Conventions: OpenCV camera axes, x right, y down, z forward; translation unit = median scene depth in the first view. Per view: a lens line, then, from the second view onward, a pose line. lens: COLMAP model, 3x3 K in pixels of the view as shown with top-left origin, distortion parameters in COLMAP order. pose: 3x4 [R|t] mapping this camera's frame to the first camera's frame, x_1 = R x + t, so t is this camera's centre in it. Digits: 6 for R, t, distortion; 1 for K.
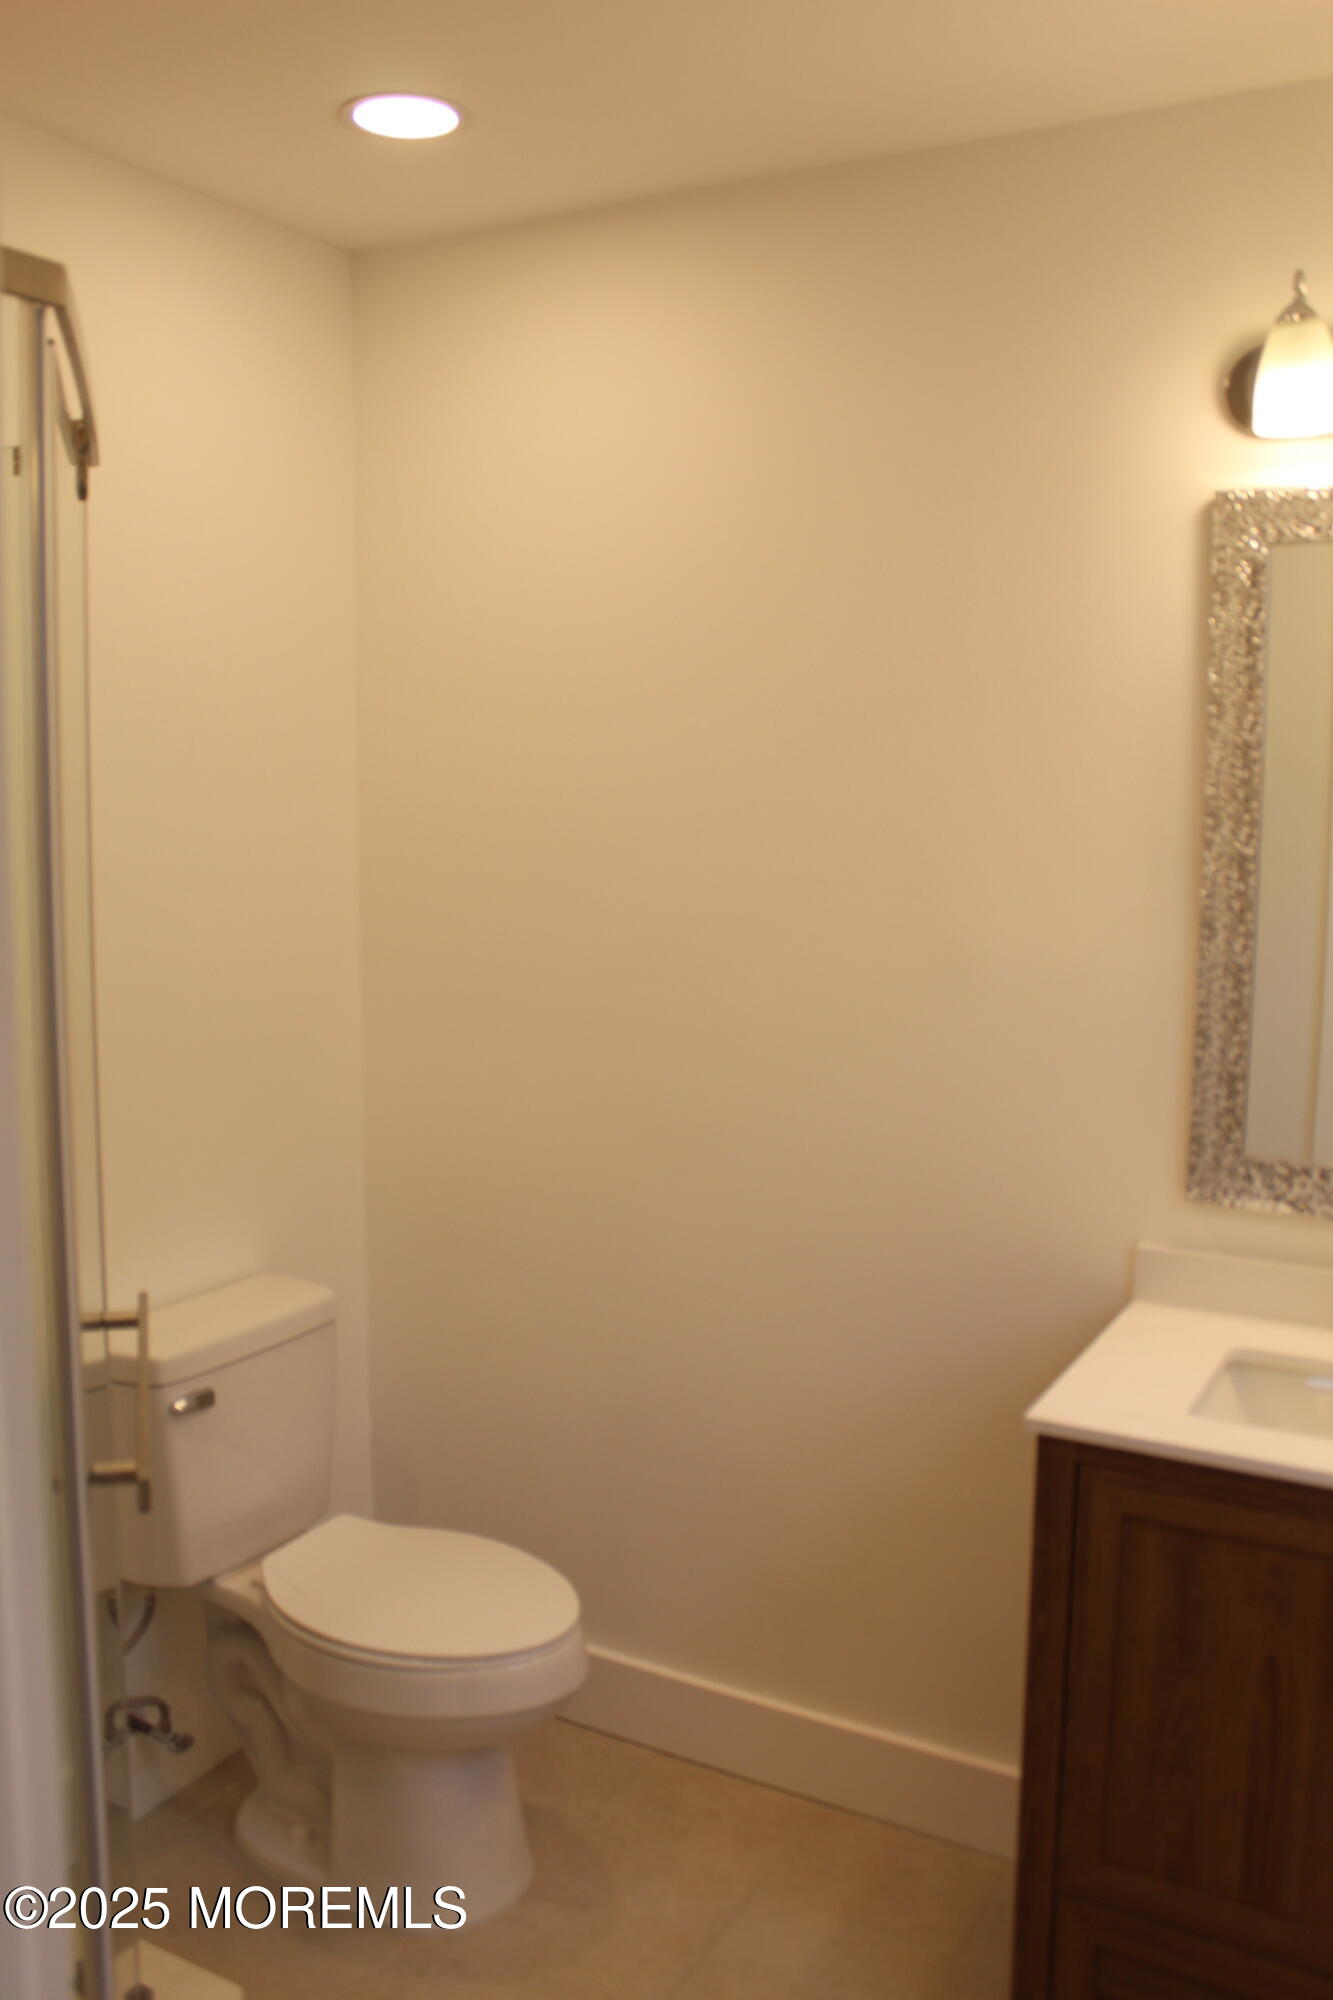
lens RADIAL K [[1682.8, 0, 666.5], [0, 1682.8, 1000.0], [0, 0, 1]] dist [-0.158396, 0.141361]
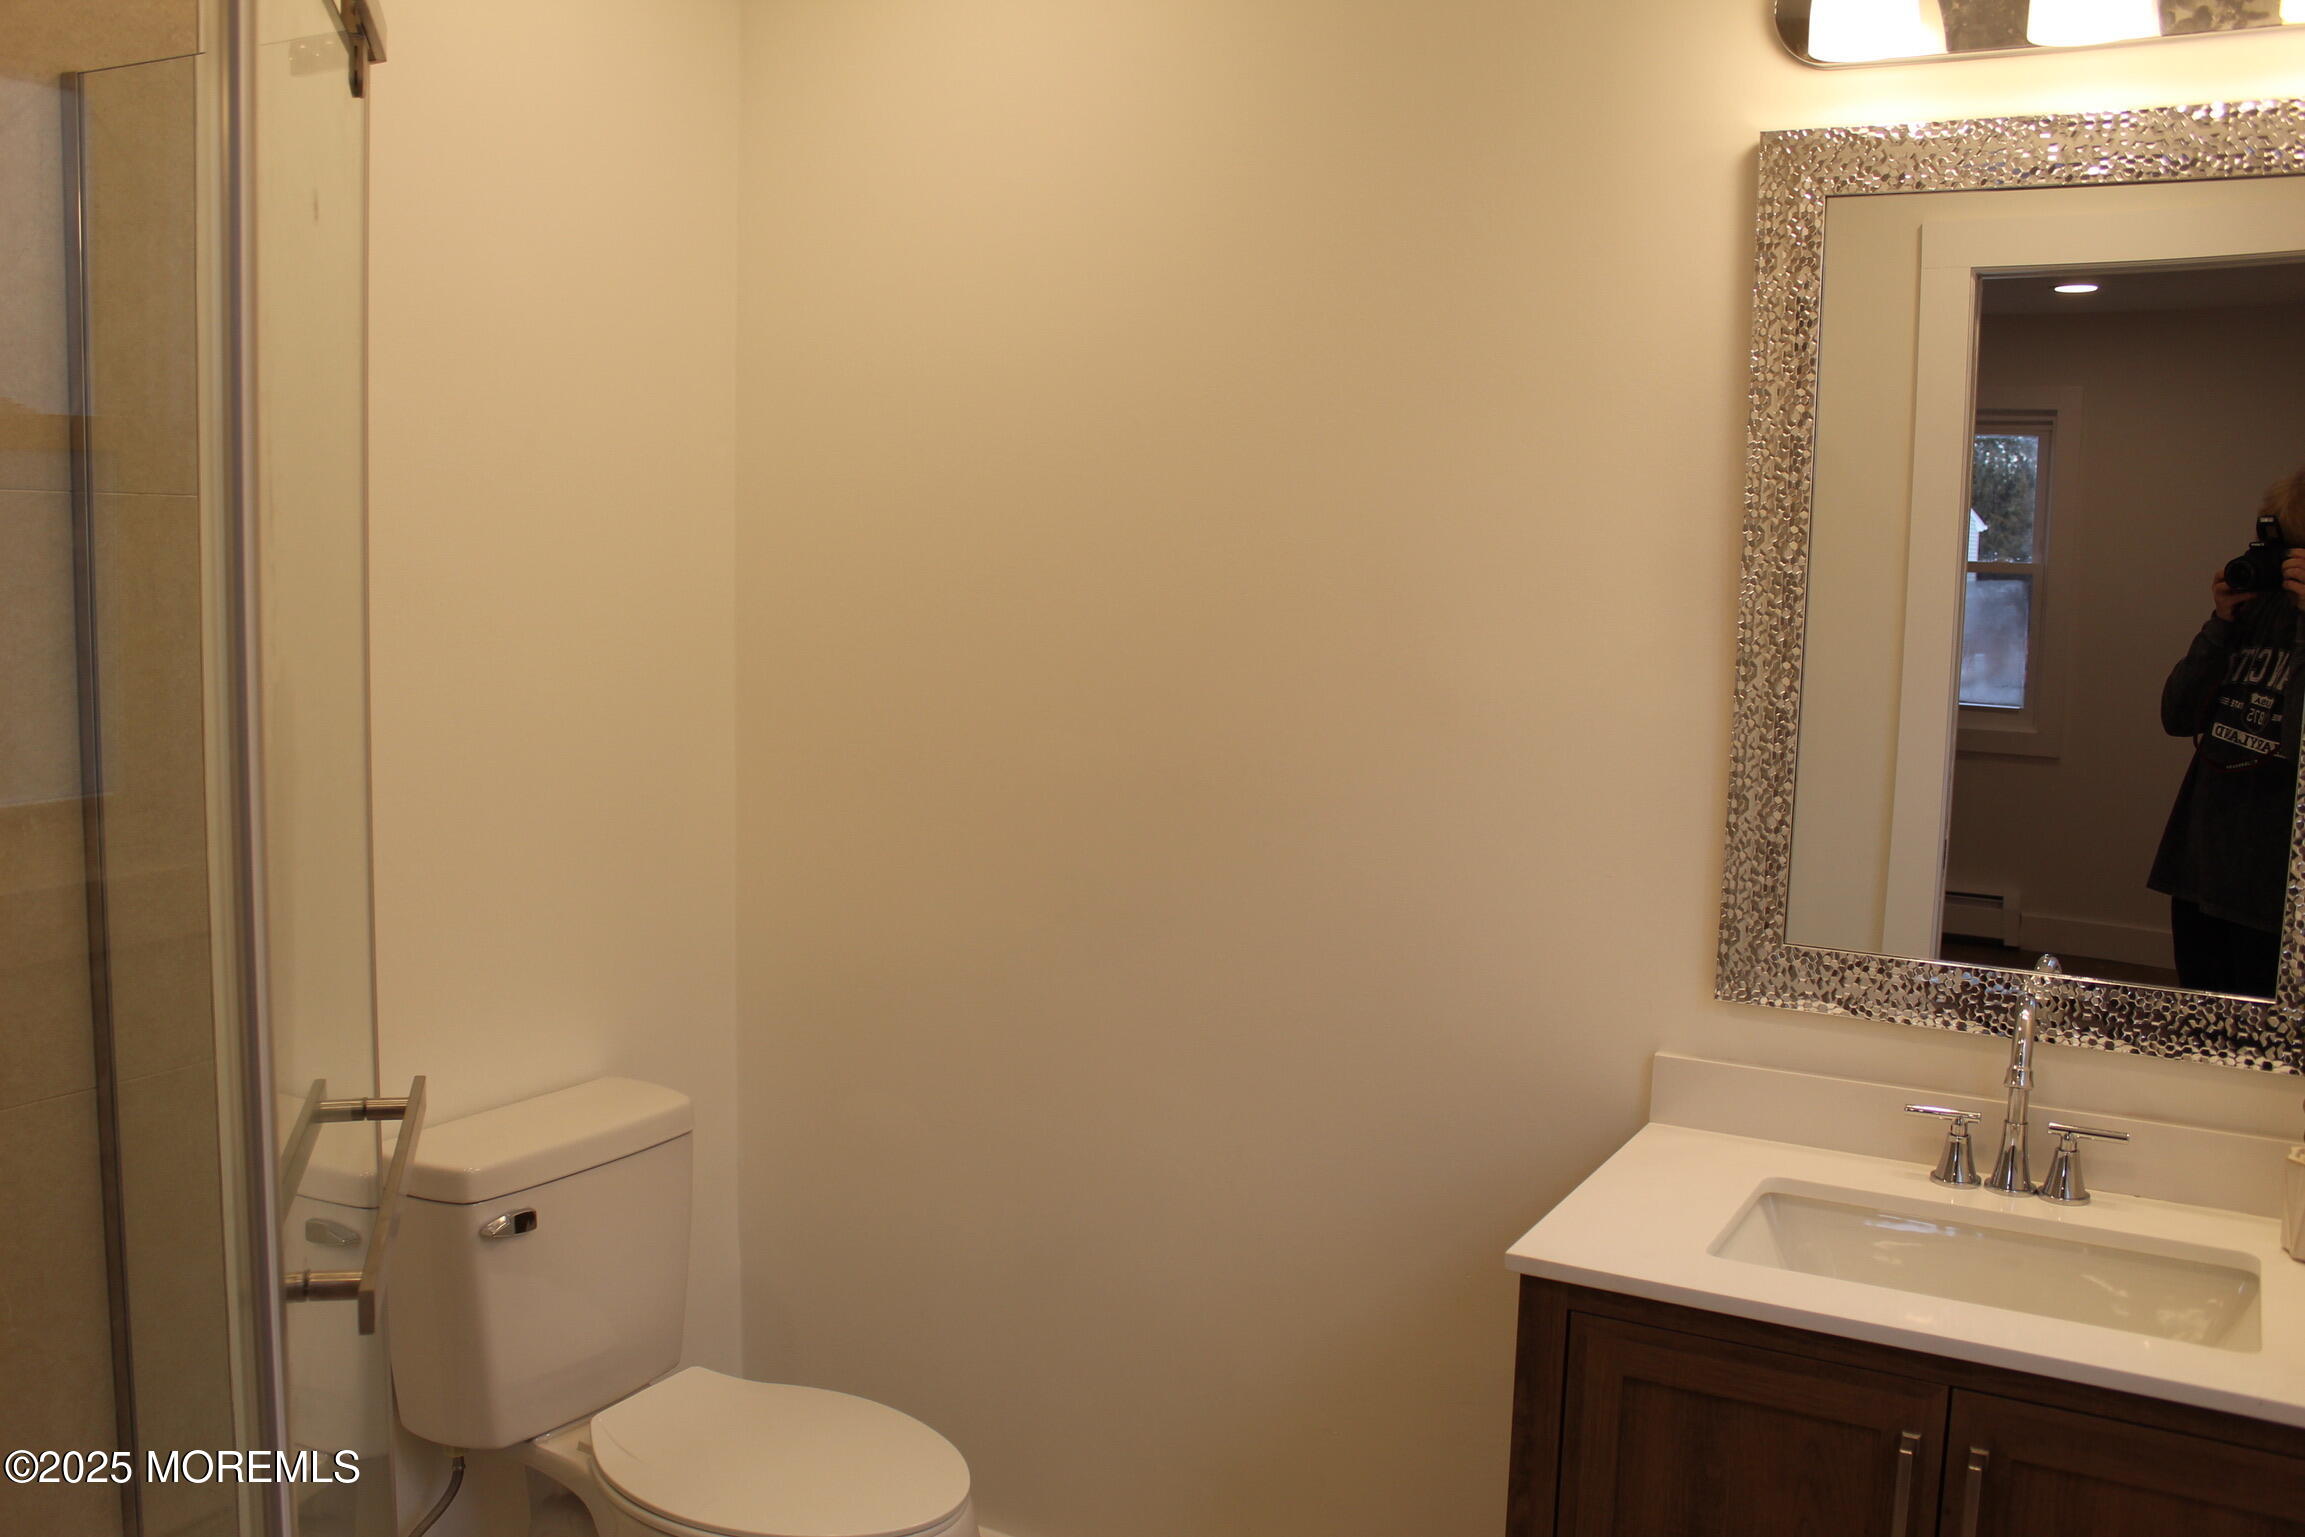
lens RADIAL K [[1939.4, 0, 1124.1], [0, 1939.4, 779.1], [0, 0, 1]] dist [-0.158396, 0.141361]
pose [[0.999829, 0.017325, -0.006445, 0.027235], [-0.017382, 0.999809, -0.008923, 0.027355], [0.006289, 0.009033, 0.999939, 0.055472]]
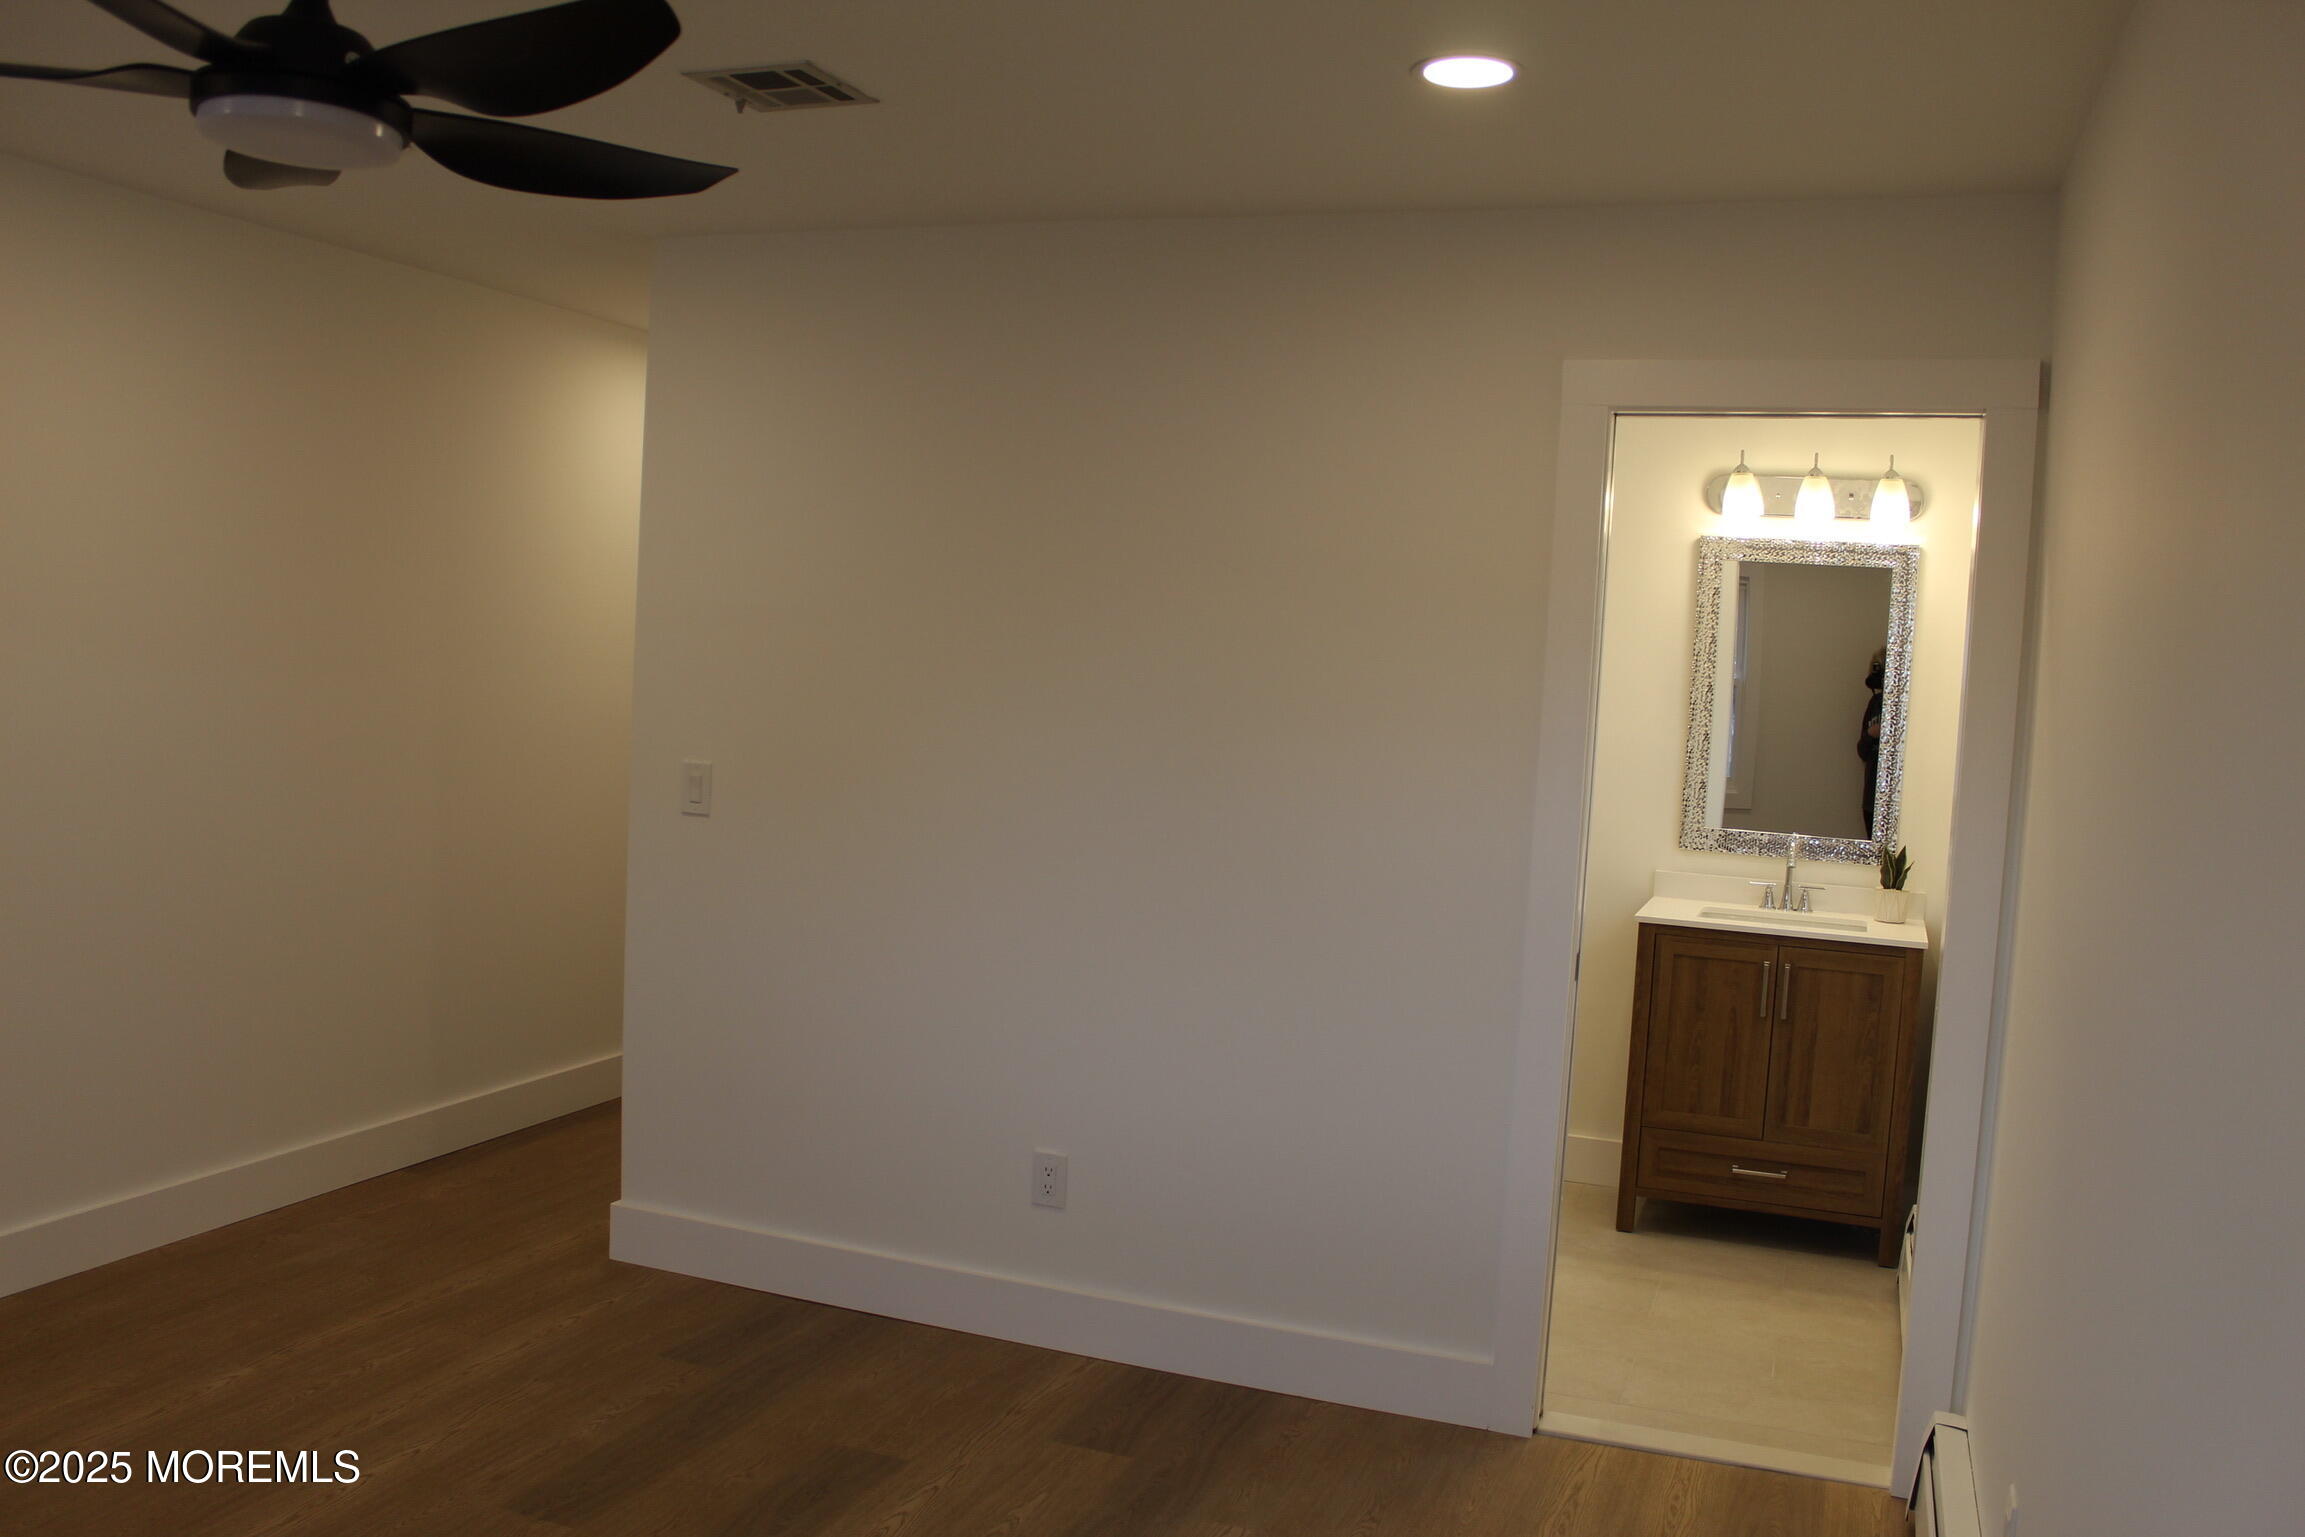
lens RADIAL K [[1939.4, 0, 1124.1], [0, 1939.4, 779.1], [0, 0, 1]] dist [-0.158396, 0.141361]
pose [[0.987395, 0.035148, 0.154321, -0.795369], [-0.026926, 0.998120, -0.055053, 0.184781], [-0.155966, 0.050204, 0.986486, -1.380793]]
